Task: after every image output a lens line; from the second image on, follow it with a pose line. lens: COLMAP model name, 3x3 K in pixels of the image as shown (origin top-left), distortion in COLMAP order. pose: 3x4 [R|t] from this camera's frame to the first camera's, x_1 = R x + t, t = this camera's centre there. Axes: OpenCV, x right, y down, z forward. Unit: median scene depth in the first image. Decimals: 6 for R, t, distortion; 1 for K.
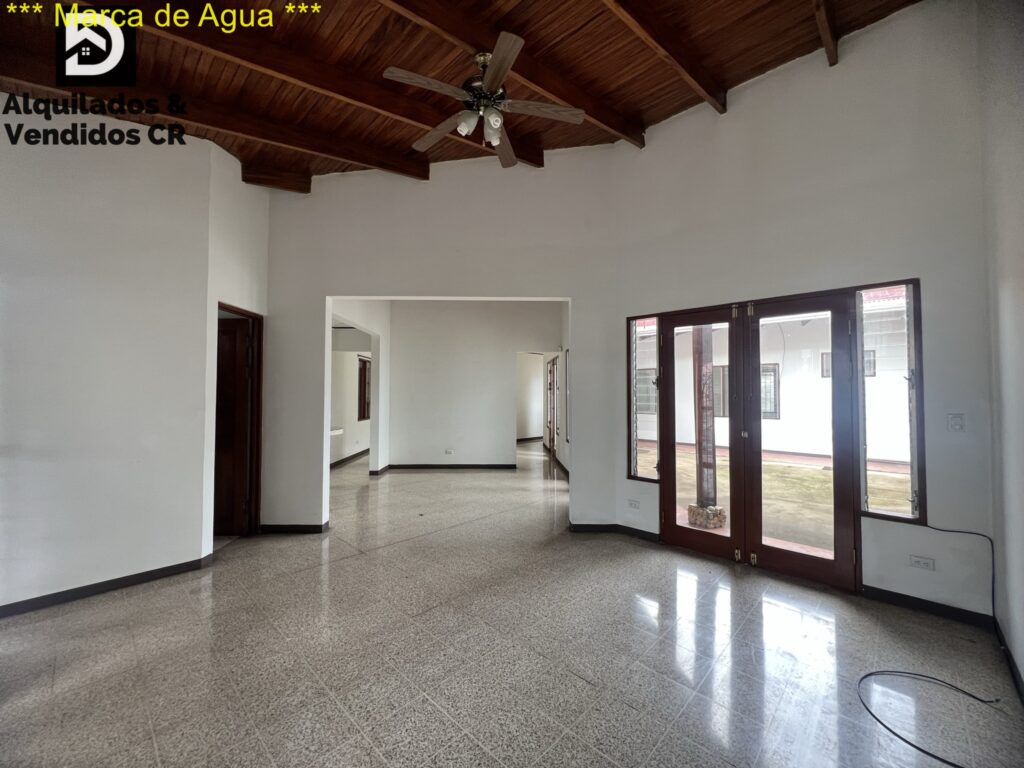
lens RADIAL K [[410.7, 0, 508.7], [0, 410.7, 382.0], [0, 0, 1]] dist [-0.000076, -0.000086]
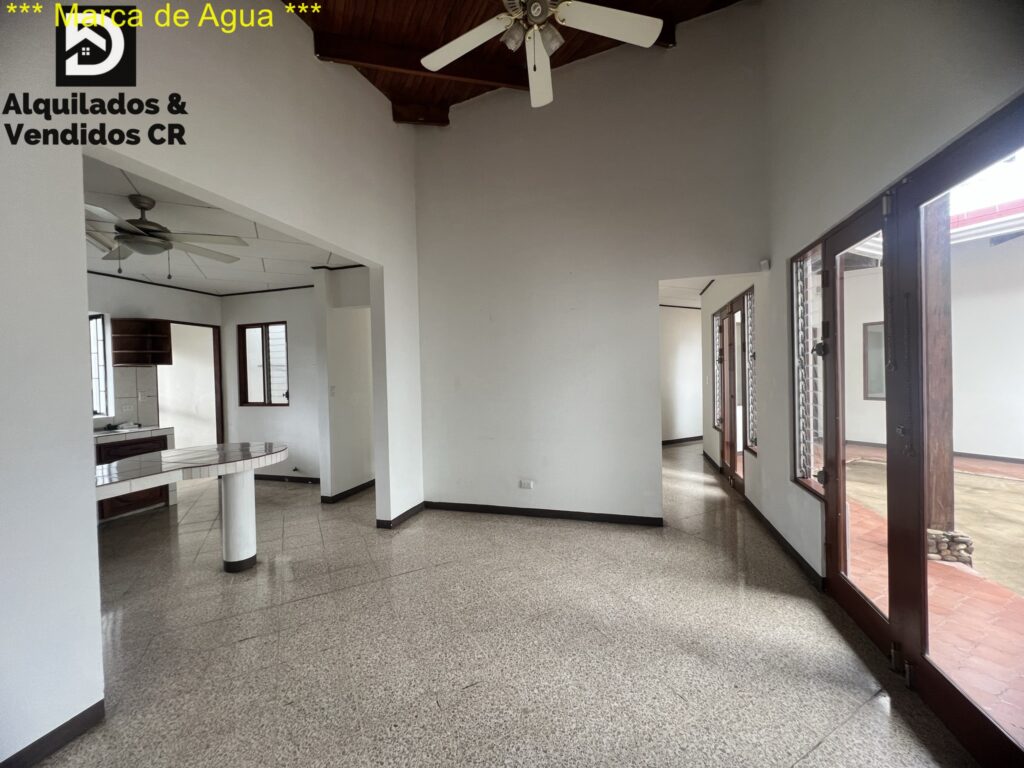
lens RADIAL K [[410.7, 0, 508.7], [0, 410.7, 382.0], [0, 0, 1]] dist [-0.000076, -0.000086]
pose [[0.950323, -0.018380, -0.310724, -0.000629], [0.033972, 0.998416, 0.044844, 0.015560], [0.309408, -0.053172, 0.949442, 0.526205]]
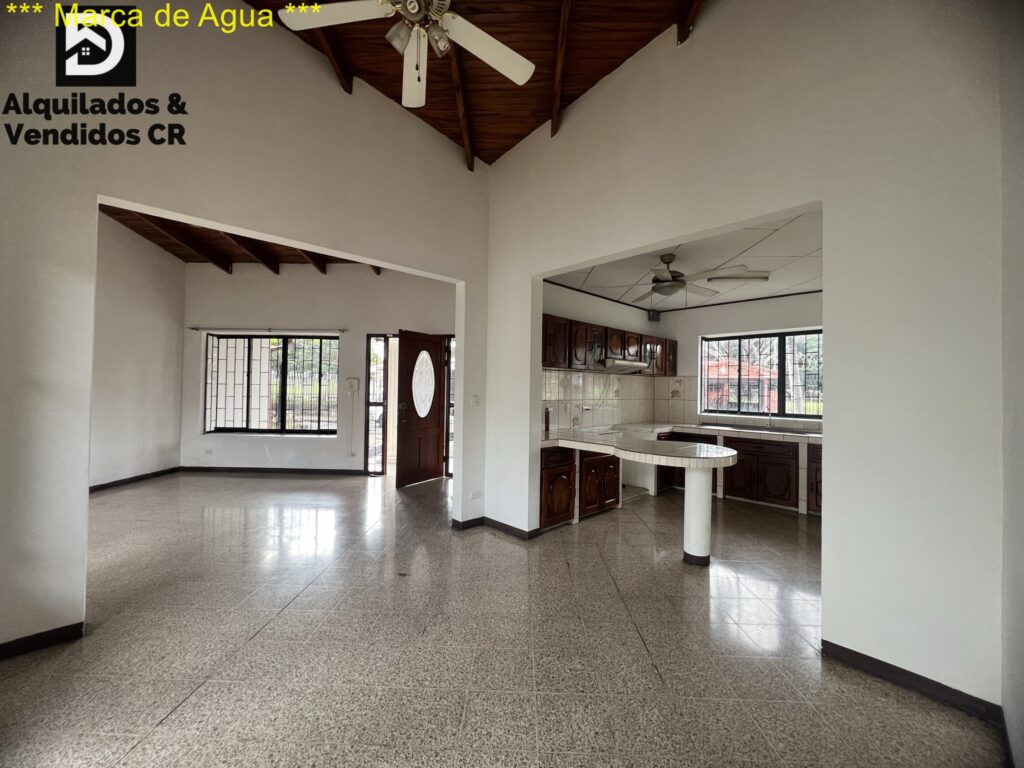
lens RADIAL K [[410.7, 0, 508.7], [0, 410.7, 382.0], [0, 0, 1]] dist [-0.000076, -0.000086]
pose [[-0.744025, -0.024379, -0.667707, 0.078472], [0.003263, 0.999190, -0.040119, 0.038593], [0.668144, -0.032028, -0.743342, 1.154226]]
